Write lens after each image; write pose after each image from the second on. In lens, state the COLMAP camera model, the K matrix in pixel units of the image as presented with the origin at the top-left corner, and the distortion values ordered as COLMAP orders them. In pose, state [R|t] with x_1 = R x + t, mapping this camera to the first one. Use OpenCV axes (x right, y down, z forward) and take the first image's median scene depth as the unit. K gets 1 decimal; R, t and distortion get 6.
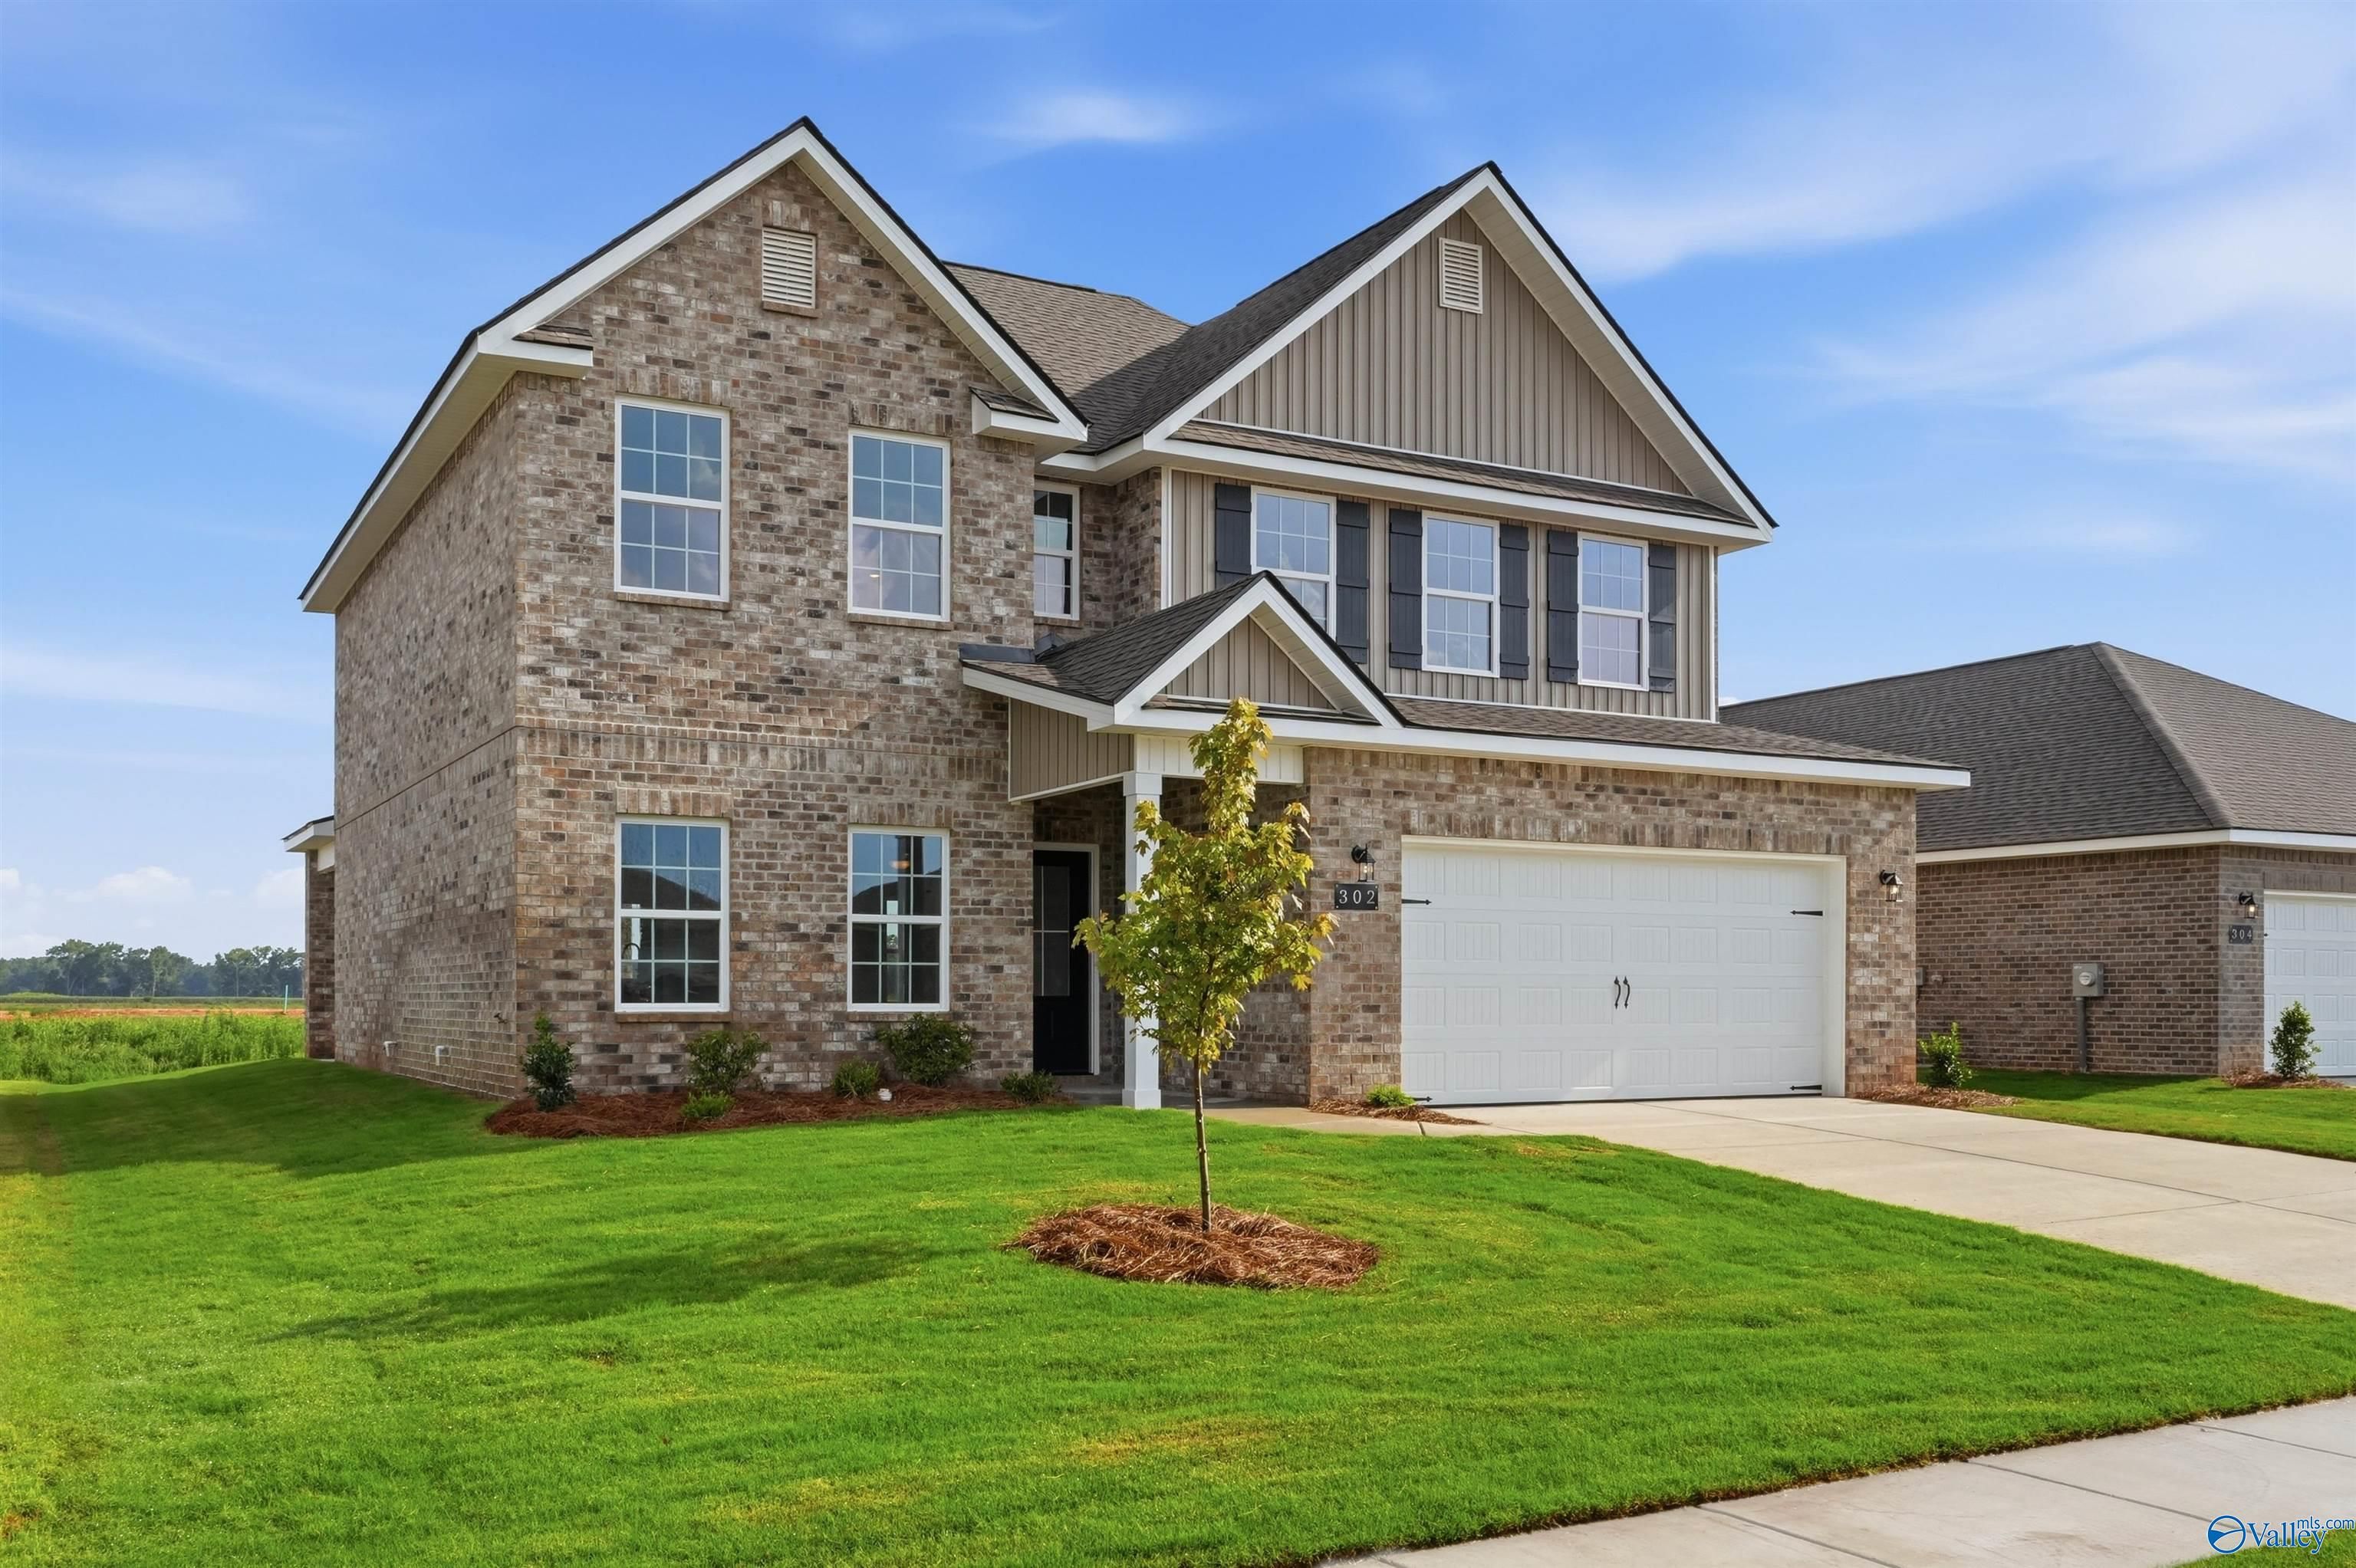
lens RADIAL K [[2023.6, 0, 1185.8], [0, 2023.6, 998.0], [0, 0, 1]] dist [-0.001073, -0.001910]
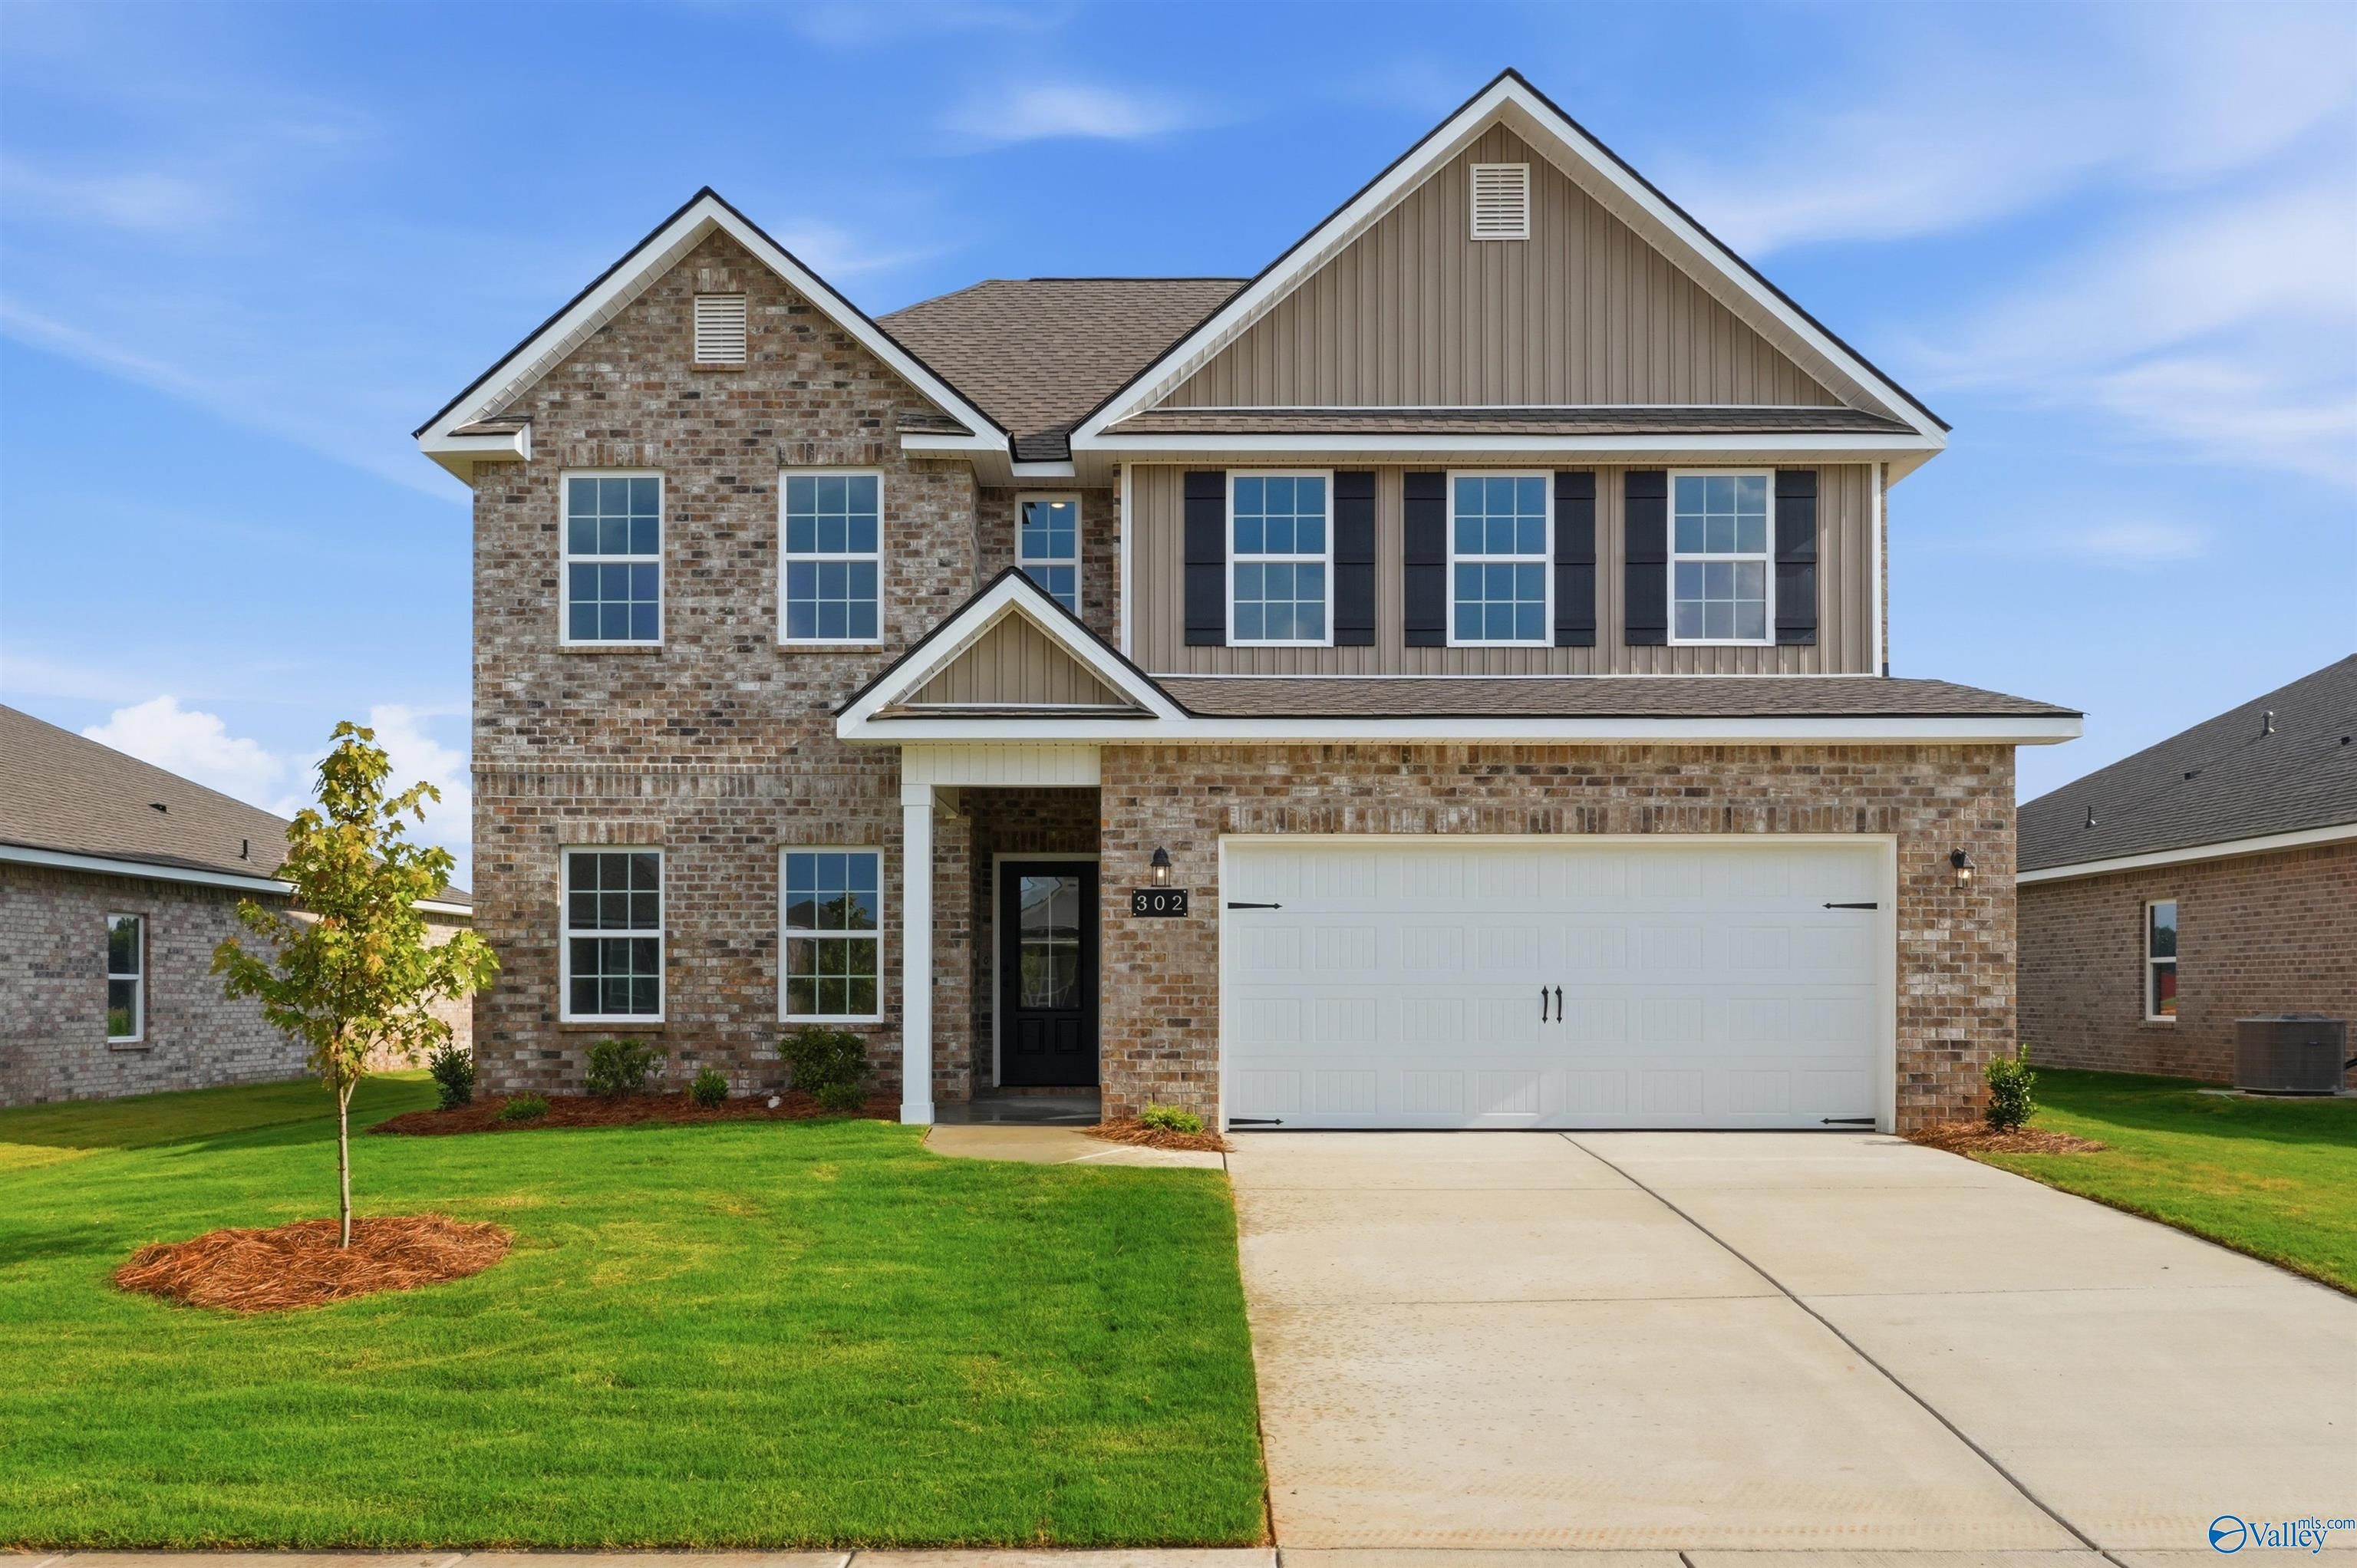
lens RADIAL K [[1970.2, 0, 1177.7], [0, 1970.2, 996.4], [0, 0, 1]] dist [-0.002436, 0.001846]
pose [[0.874833, -0.000901, -0.484424, 0.518784], [0.000491, 0.999999, -0.000974, -0.005879], [0.484425, 0.000614, 0.874833, 0.203759]]
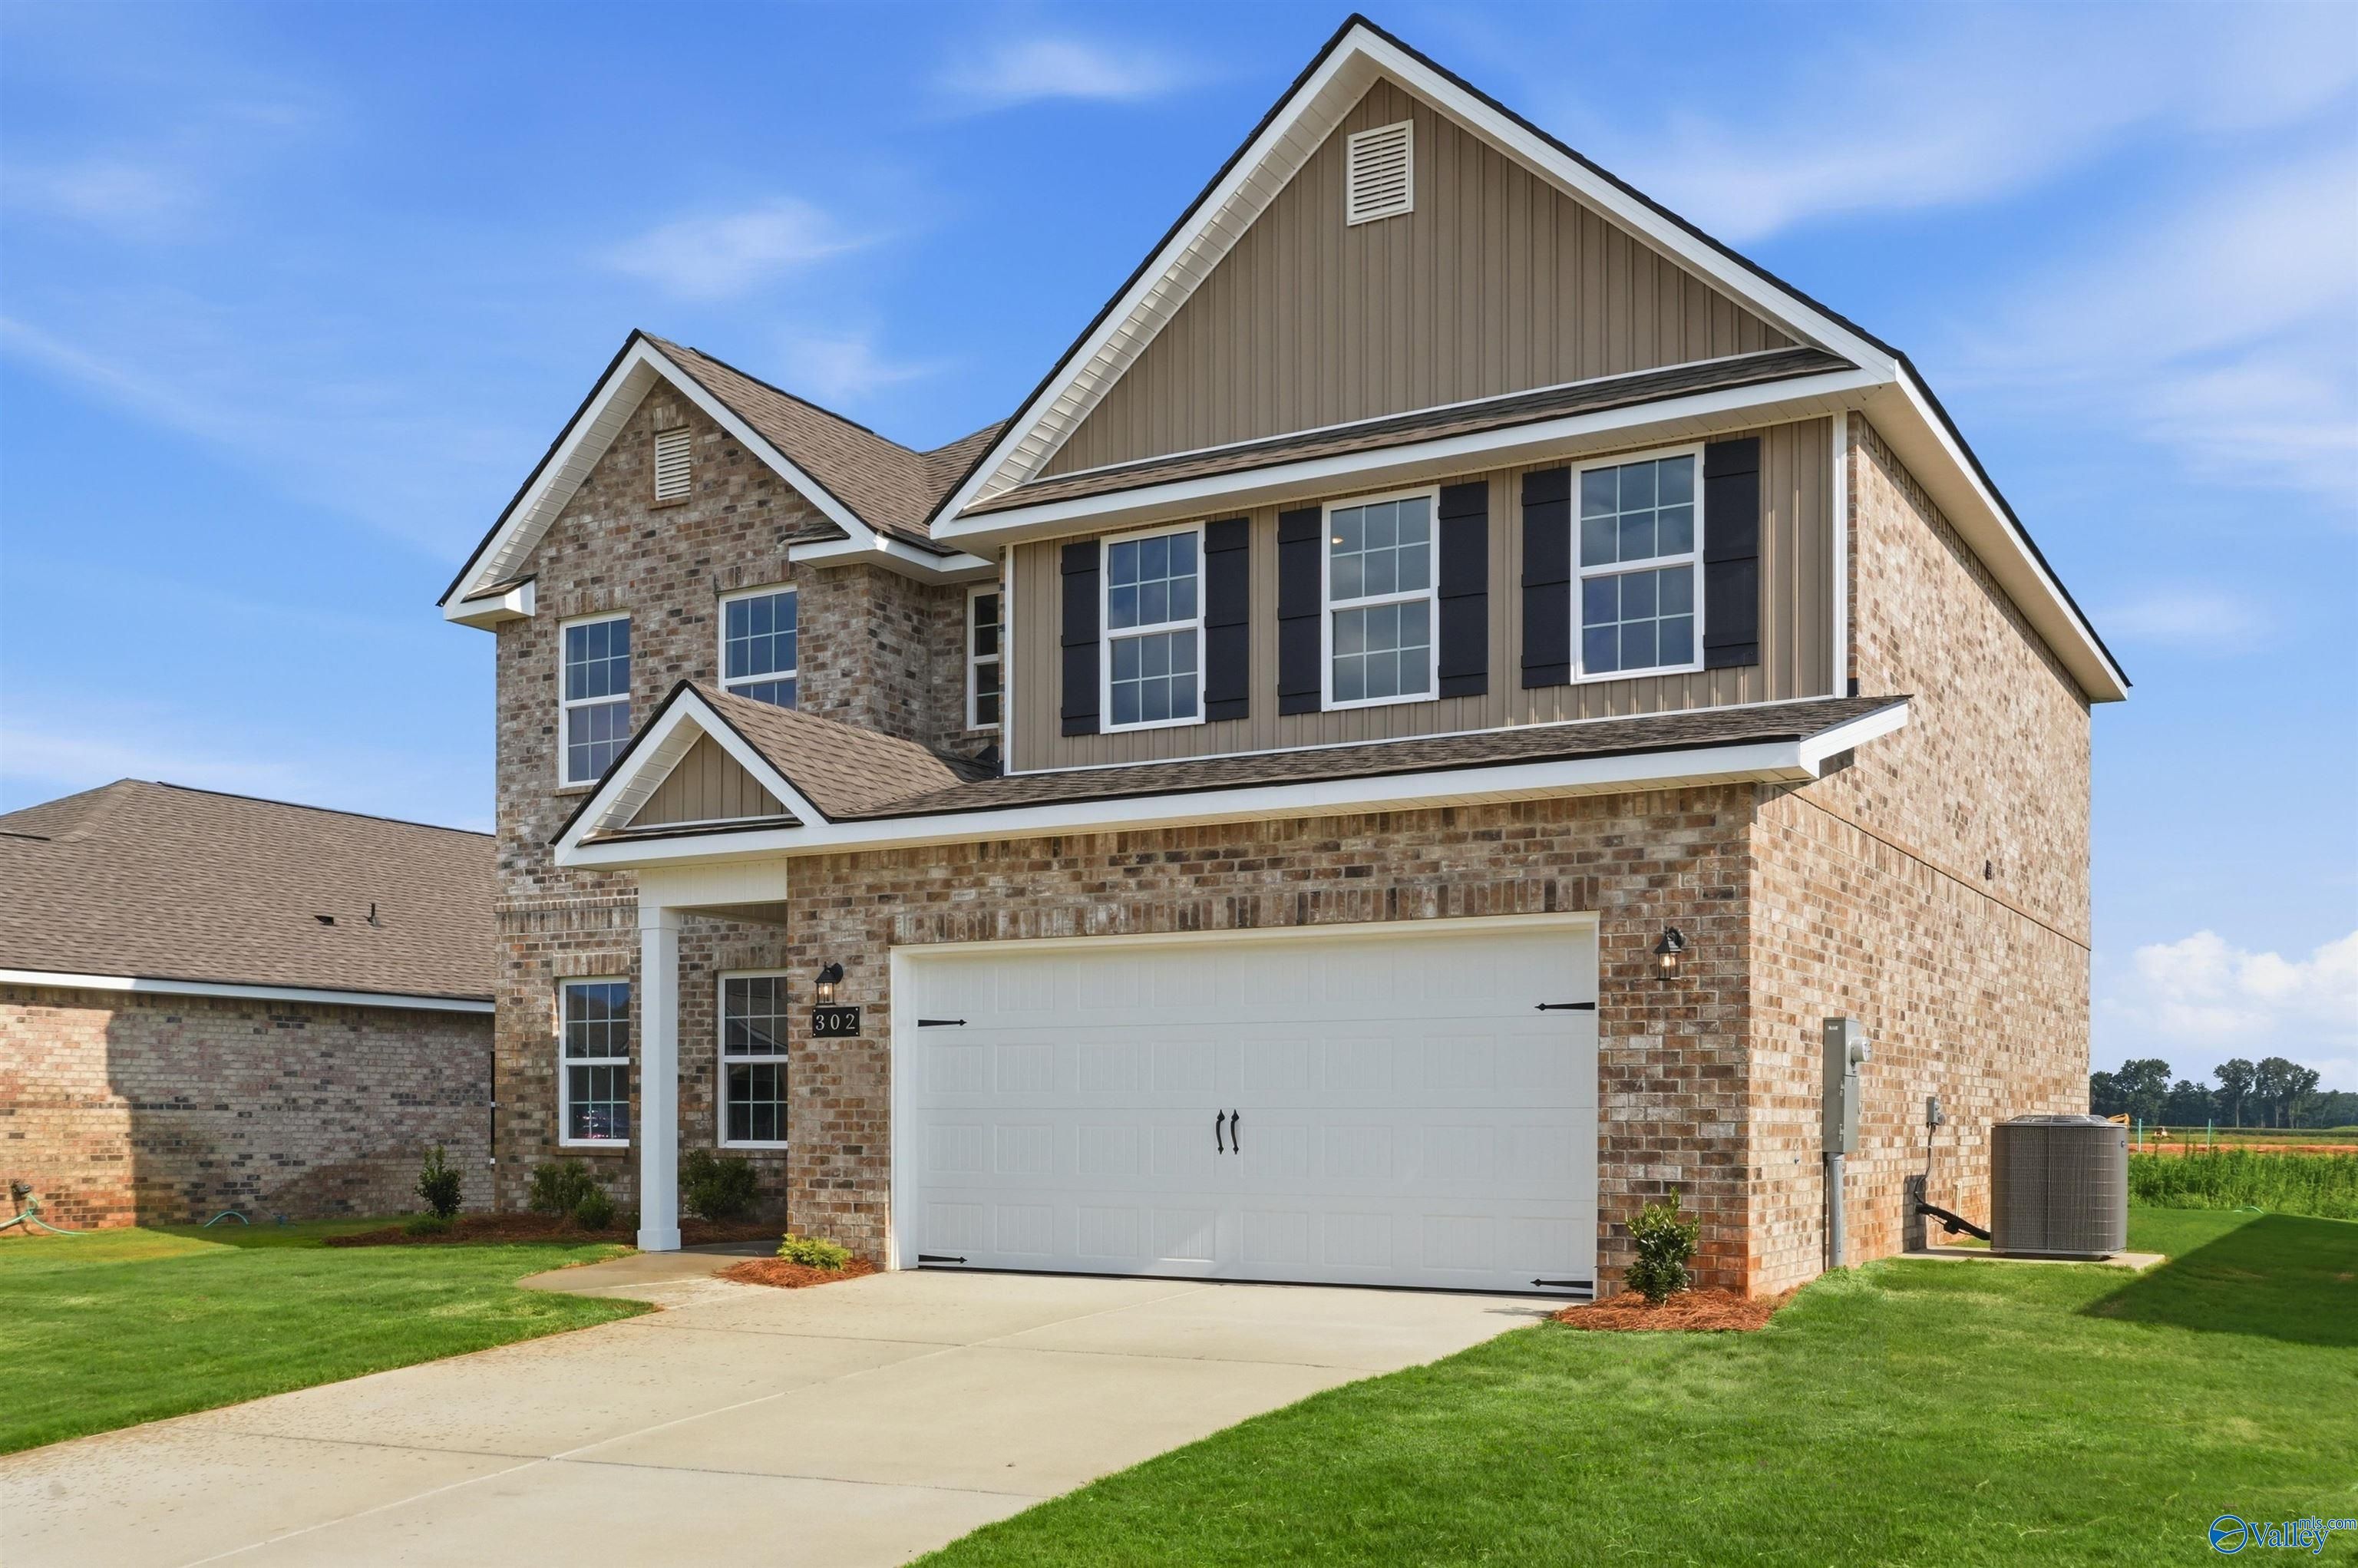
lens RADIAL K [[2168.6, 0, 1174.6], [0, 2168.6, 1130.4], [0, 0, 1]] dist [0.001951, -0.006537]
pose [[0.518586, 0.002260, -0.855022, 0.938225], [-0.002699, 0.999996, 0.001006, -0.004376], [0.855021, 0.001786, 0.518590, 0.623473]]
